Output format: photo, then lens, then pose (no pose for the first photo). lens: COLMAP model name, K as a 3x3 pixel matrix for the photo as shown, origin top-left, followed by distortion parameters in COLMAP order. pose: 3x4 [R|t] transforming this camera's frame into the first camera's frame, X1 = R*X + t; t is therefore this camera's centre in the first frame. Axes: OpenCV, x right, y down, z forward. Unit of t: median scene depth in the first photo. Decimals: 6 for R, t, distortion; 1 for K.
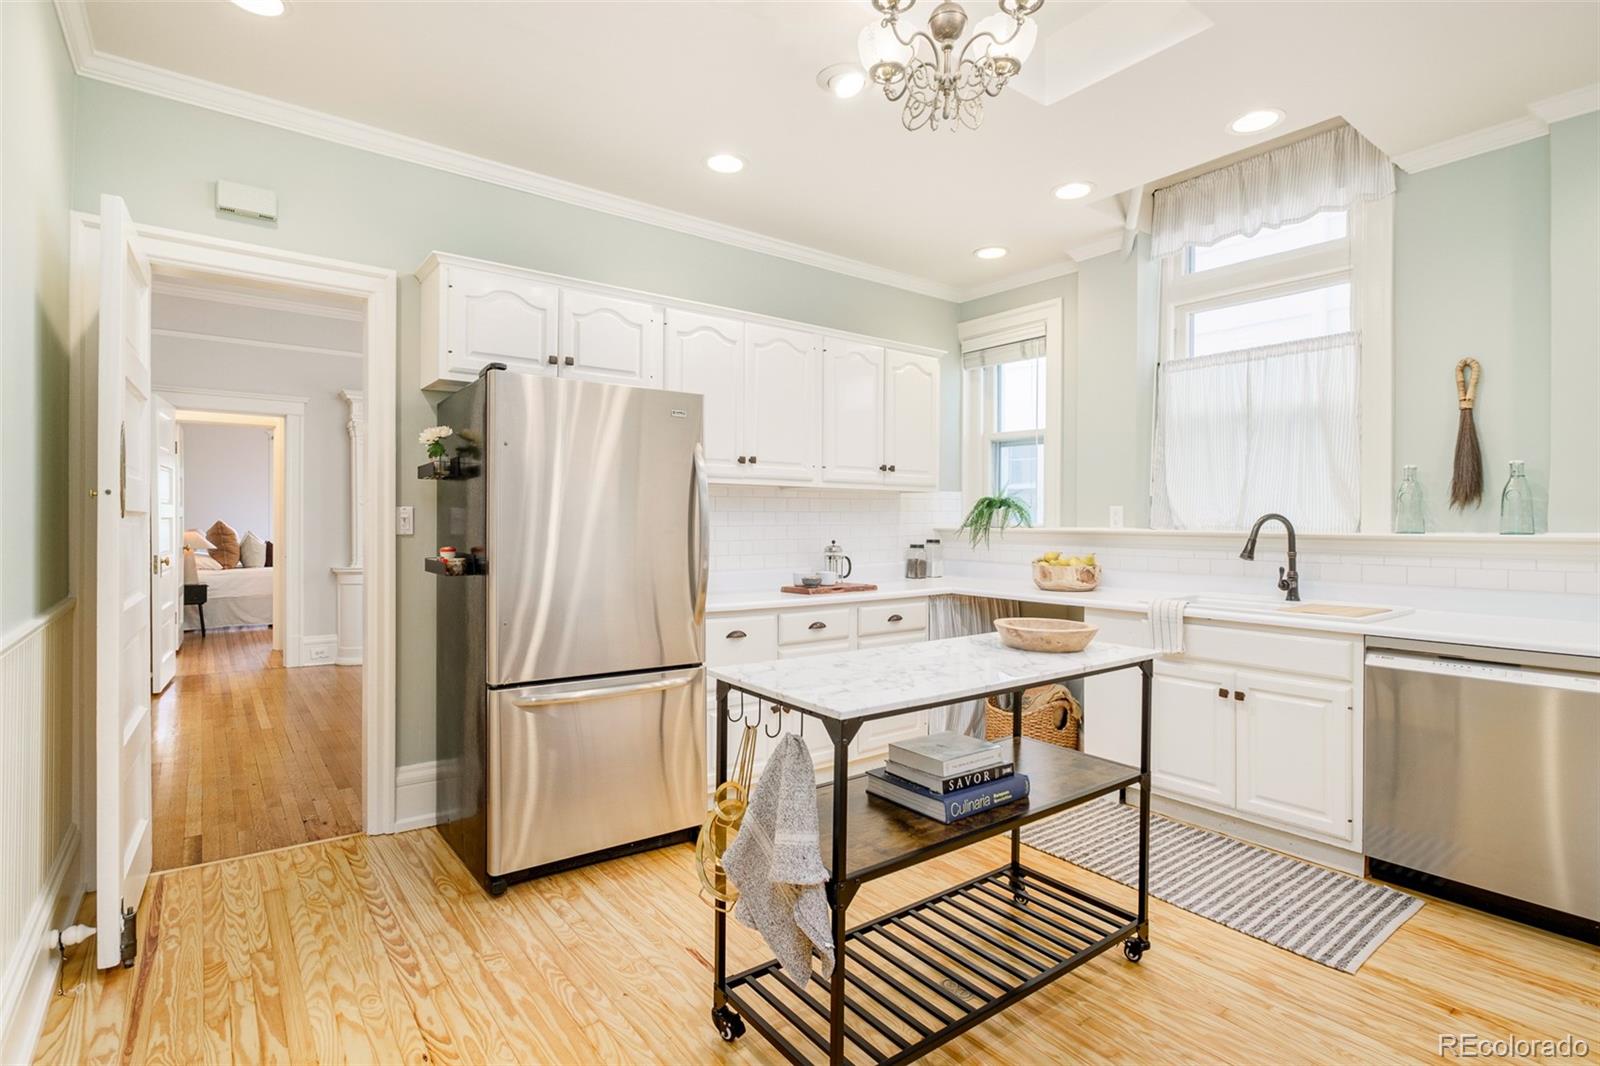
lens RADIAL K [[774.2, 0, 788.3], [0, 774.2, 524.6], [0, 0, 1]] dist [-0.006625, 0.001851]
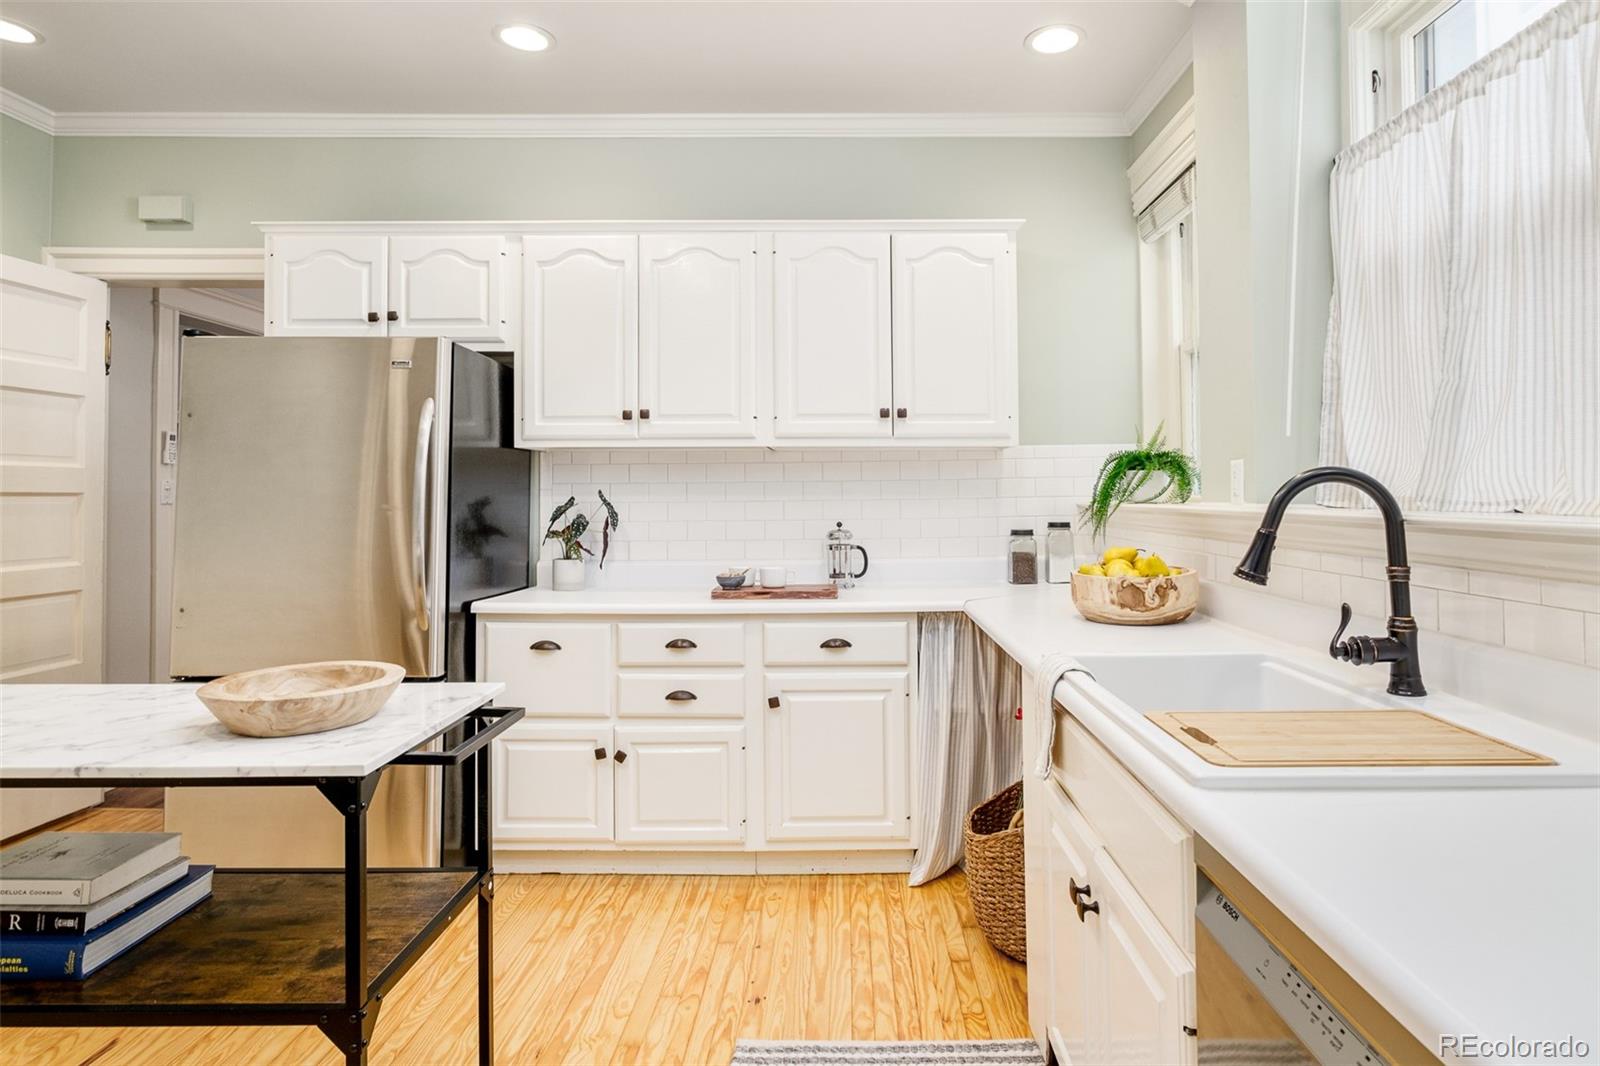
lens RADIAL K [[869.8, 0, 835.6], [0, 869.8, 480.9], [0, 0, 1]] dist [-0.015633, 0.003690]
pose [[0.805768, -0.016626, -0.591998, 0.575698], [0.003889, 0.999733, -0.022784, 0.001170], [0.592218, 0.016057, 0.805618, 0.413763]]
